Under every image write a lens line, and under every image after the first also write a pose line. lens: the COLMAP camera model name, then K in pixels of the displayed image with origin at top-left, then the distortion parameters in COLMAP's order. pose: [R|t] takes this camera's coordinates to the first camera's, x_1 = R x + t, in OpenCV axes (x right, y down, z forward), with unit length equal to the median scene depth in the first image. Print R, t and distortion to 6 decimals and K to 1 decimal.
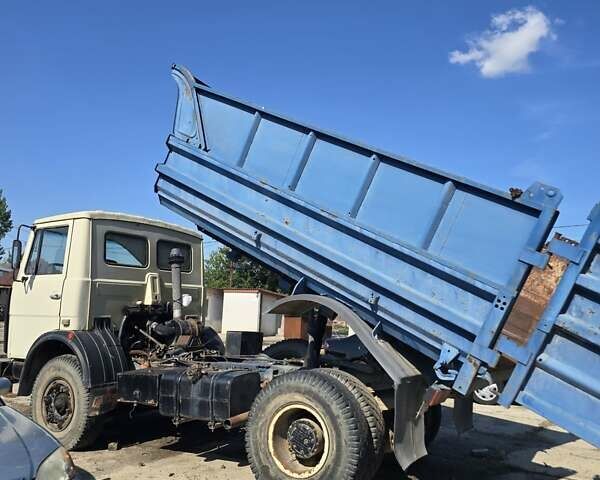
lens RADIAL K [[526.0, 0, 300.0], [0, 526.0, 240.0], [0, 0, 1]] dist [0.069158, -0.097324]
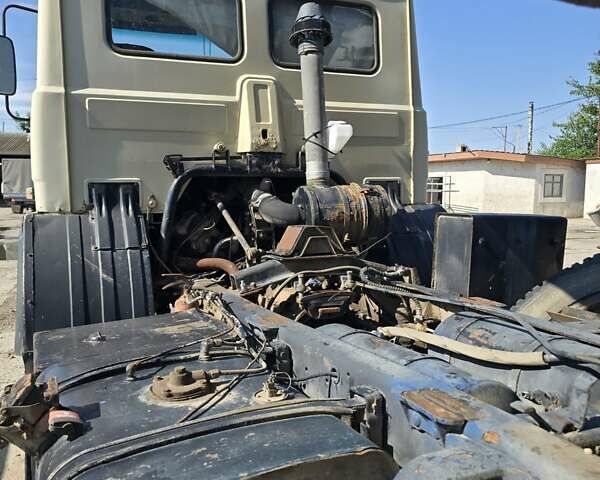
lens RADIAL K [[526.0, 0, 300.0], [0, 526.0, 240.0], [0, 0, 1]] dist [0.069158, -0.097324]
pose [[0.787803, 0.022386, -0.615520, 0.003198], [0.109384, 0.978369, 0.175583, 0.120490], [0.606136, -0.205653, 0.768314, 0.685768]]
